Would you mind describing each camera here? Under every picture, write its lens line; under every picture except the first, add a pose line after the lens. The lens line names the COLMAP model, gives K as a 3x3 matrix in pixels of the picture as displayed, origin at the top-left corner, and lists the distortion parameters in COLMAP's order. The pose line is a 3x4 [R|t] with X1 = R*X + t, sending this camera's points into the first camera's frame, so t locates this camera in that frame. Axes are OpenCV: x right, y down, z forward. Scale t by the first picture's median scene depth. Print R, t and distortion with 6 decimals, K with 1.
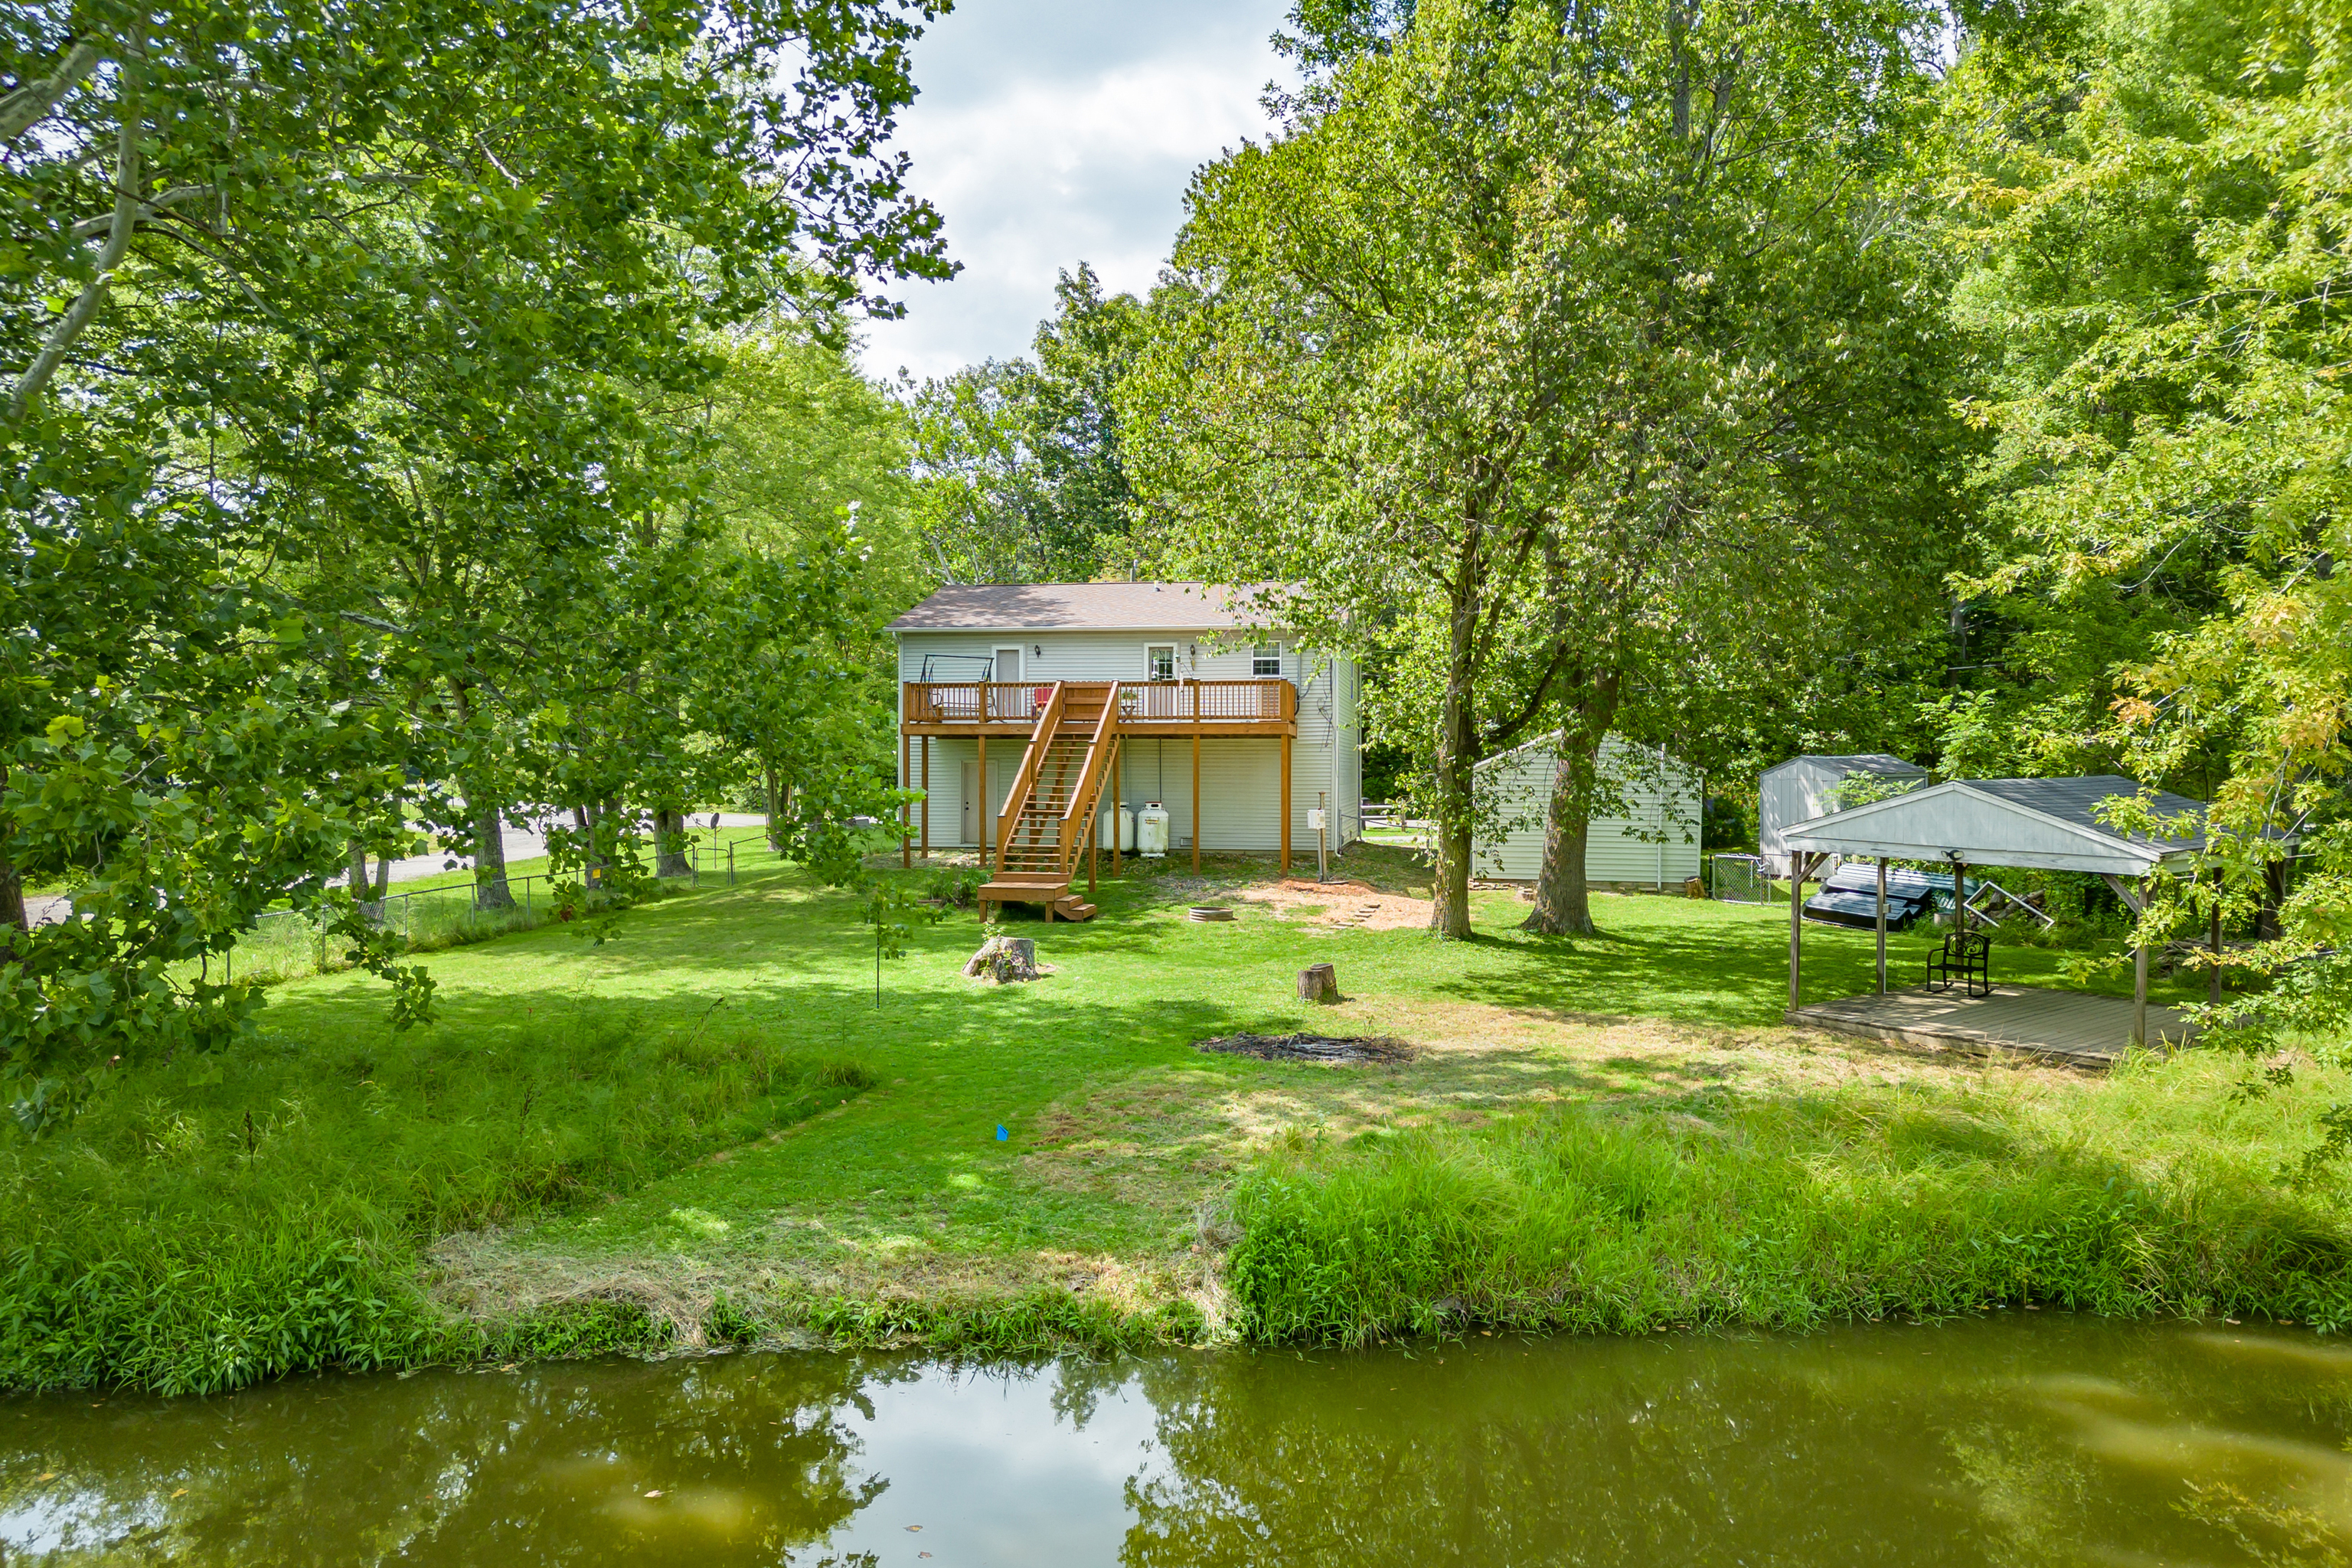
lens RADIAL K [[1651.6, 0, 1186.7], [0, 1651.6, 782.9], [0, 0, 1]] dist [0.076083, -0.068850]
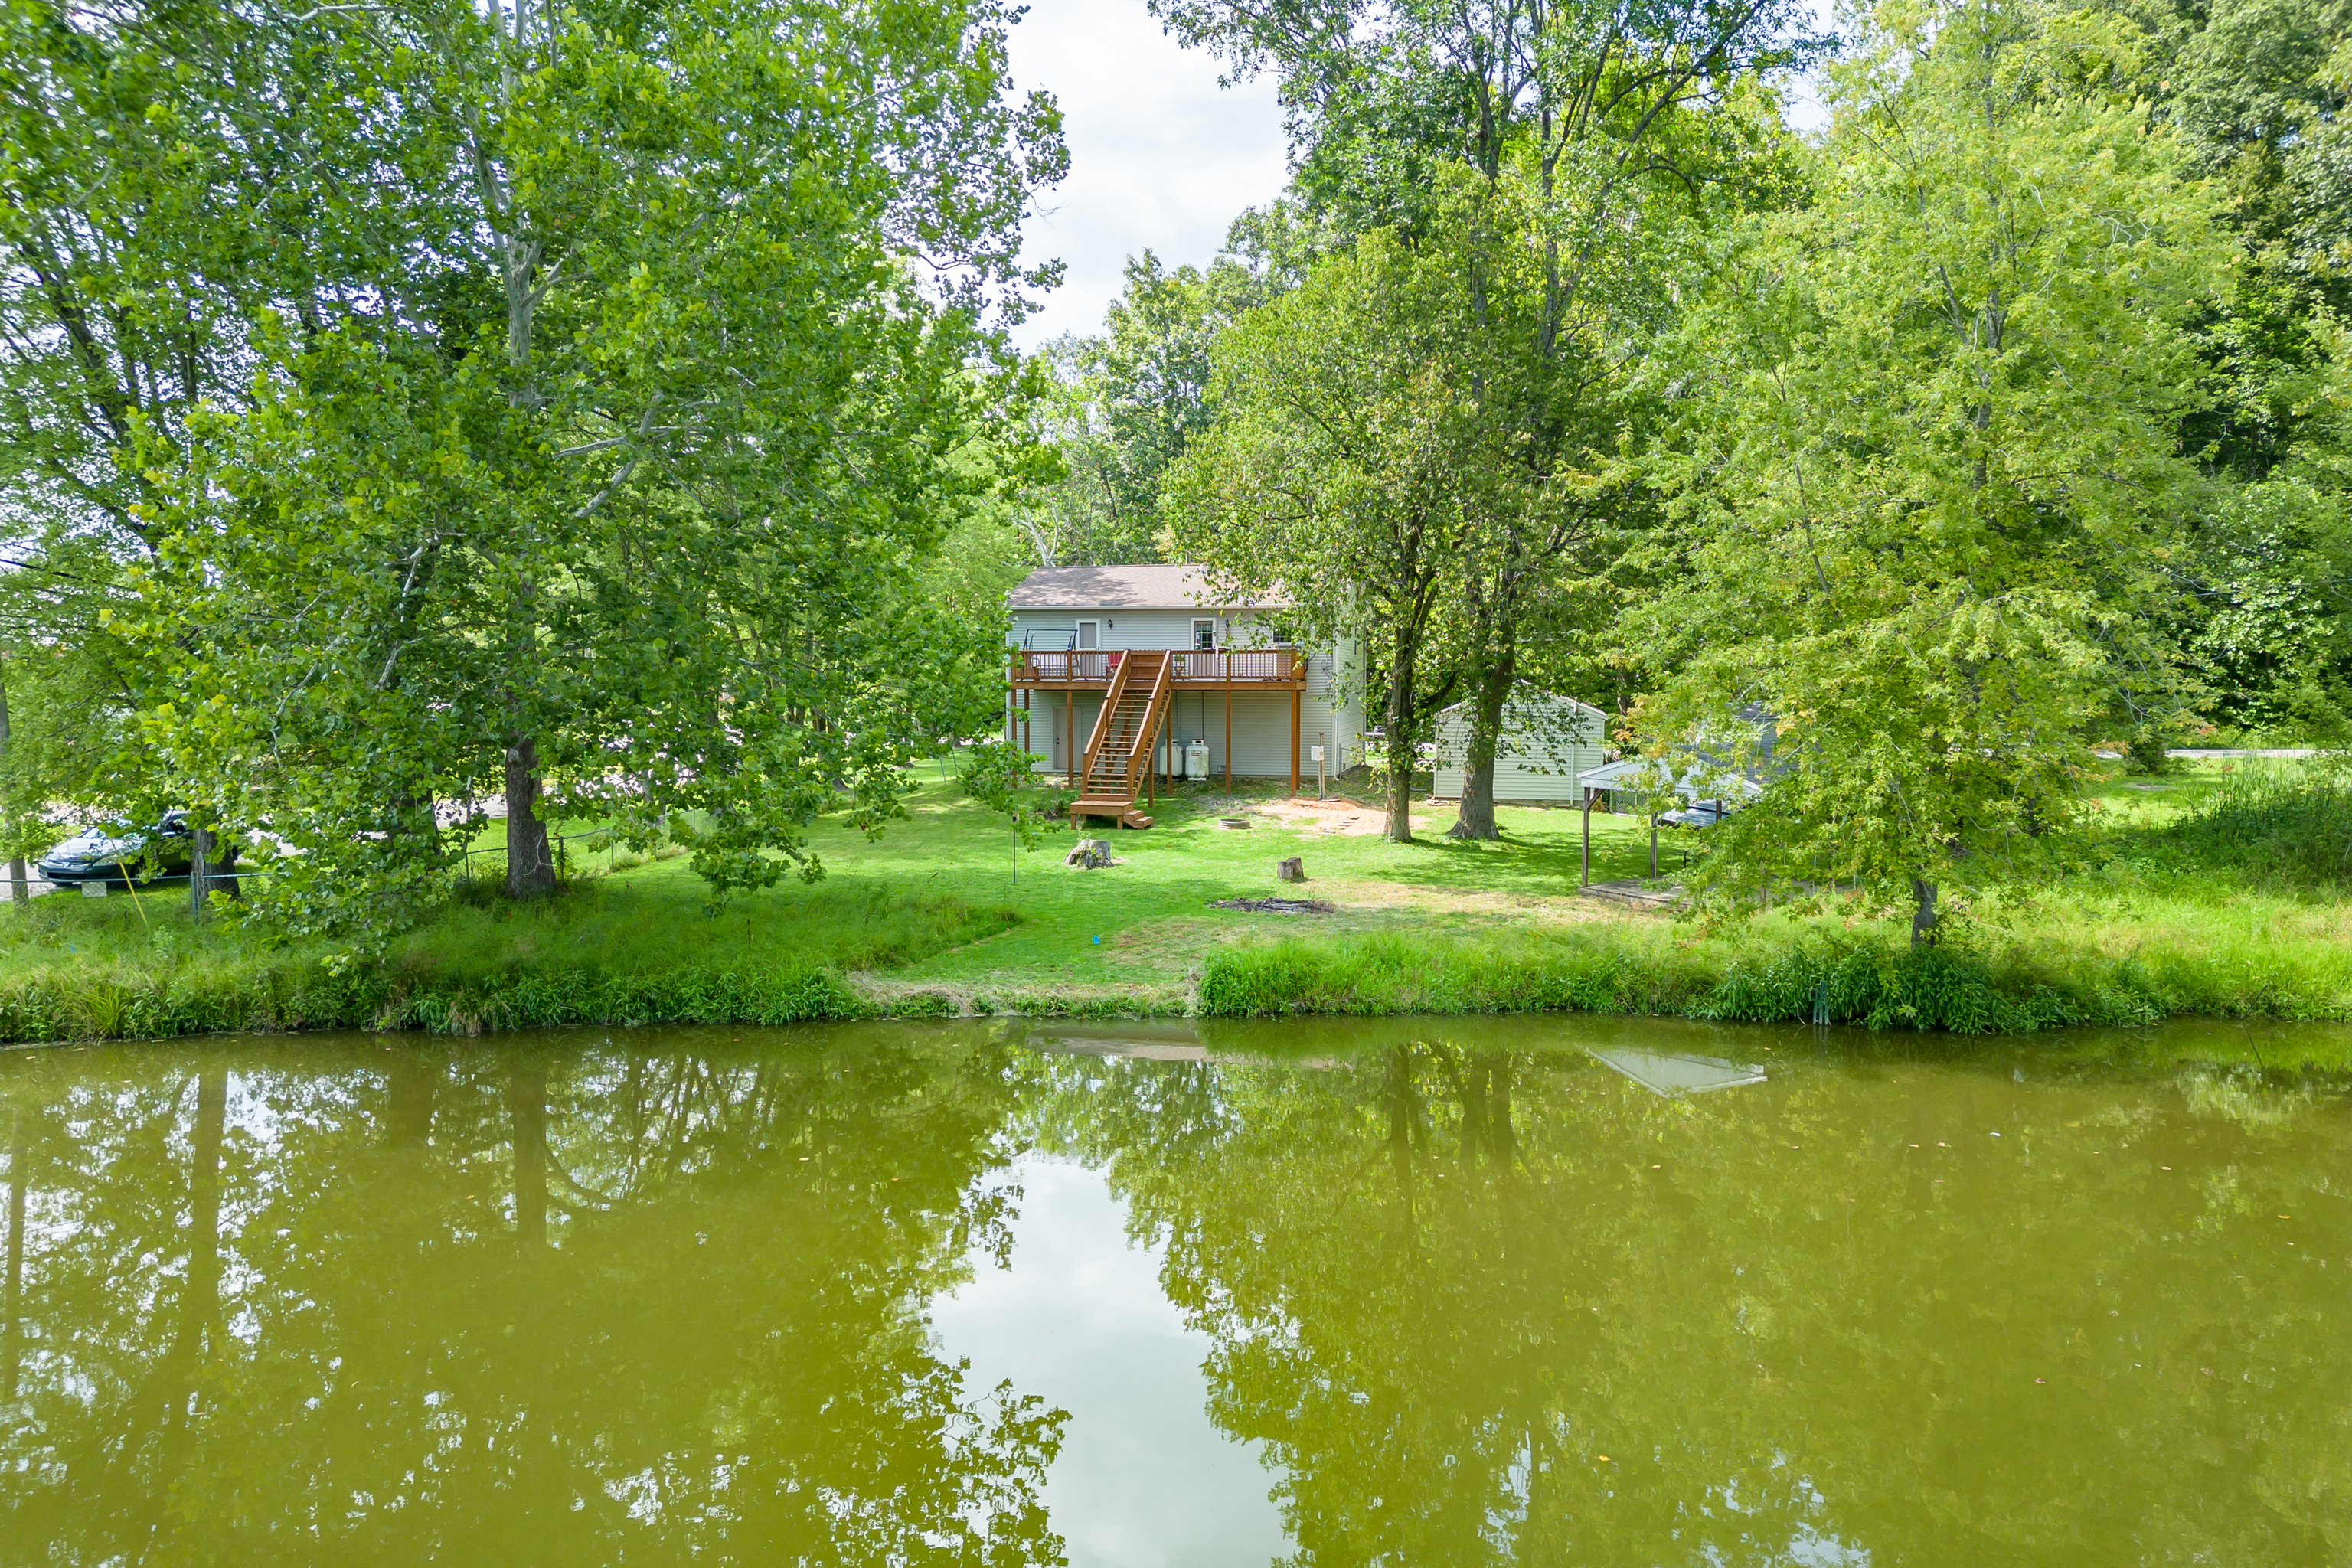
lens RADIAL K [[1651.6, 0, 1182.0], [0, 1651.6, 781.4], [0, 0, 1]] dist [0.076083, -0.068850]
pose [[0.998957, 0.000857, -0.045655, 0.032061], [0.001772, 0.998343, 0.057523, -0.035366], [0.045628, -0.057544, 0.997300, -0.378164]]
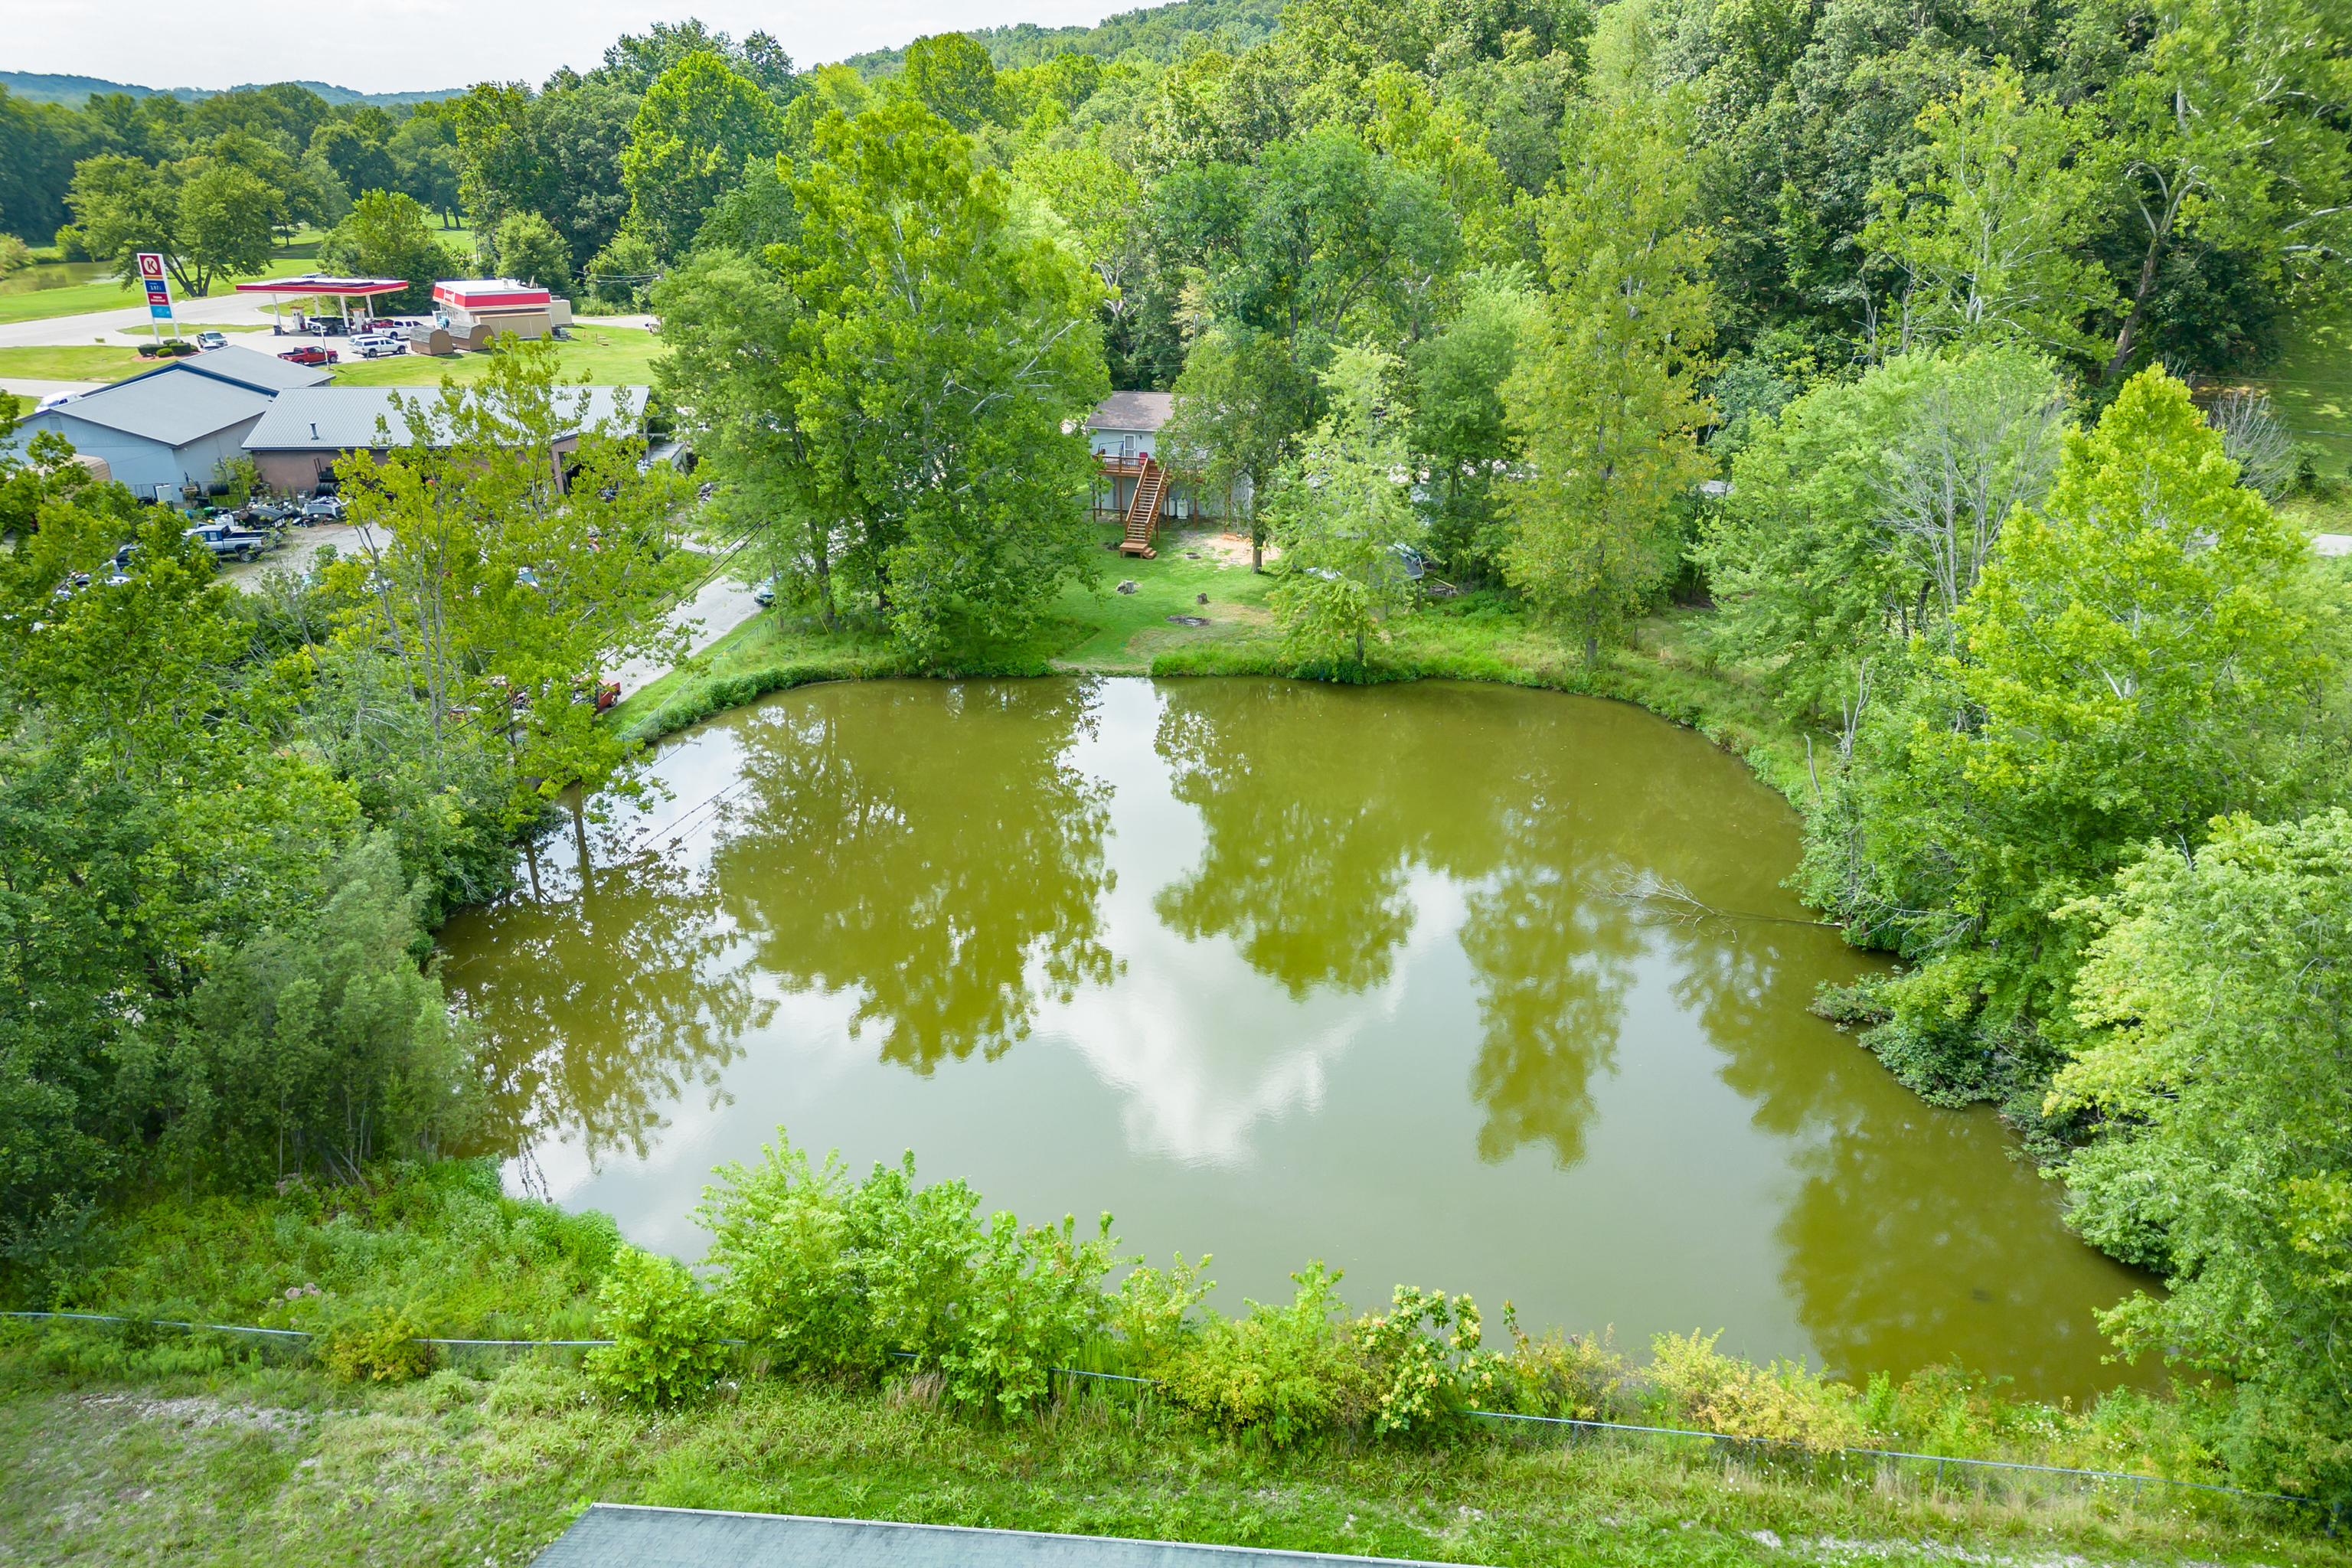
lens RADIAL K [[1651.6, 0, 1172.2], [0, 1651.6, 784.1], [0, 0, 1]] dist [0.076083, -0.068850]
pose [[0.995076, 0.032557, -0.093618, 0.272113], [0.003674, 0.931749, 0.363084, -0.628656], [0.099049, -0.361640, 0.927041, -1.996655]]
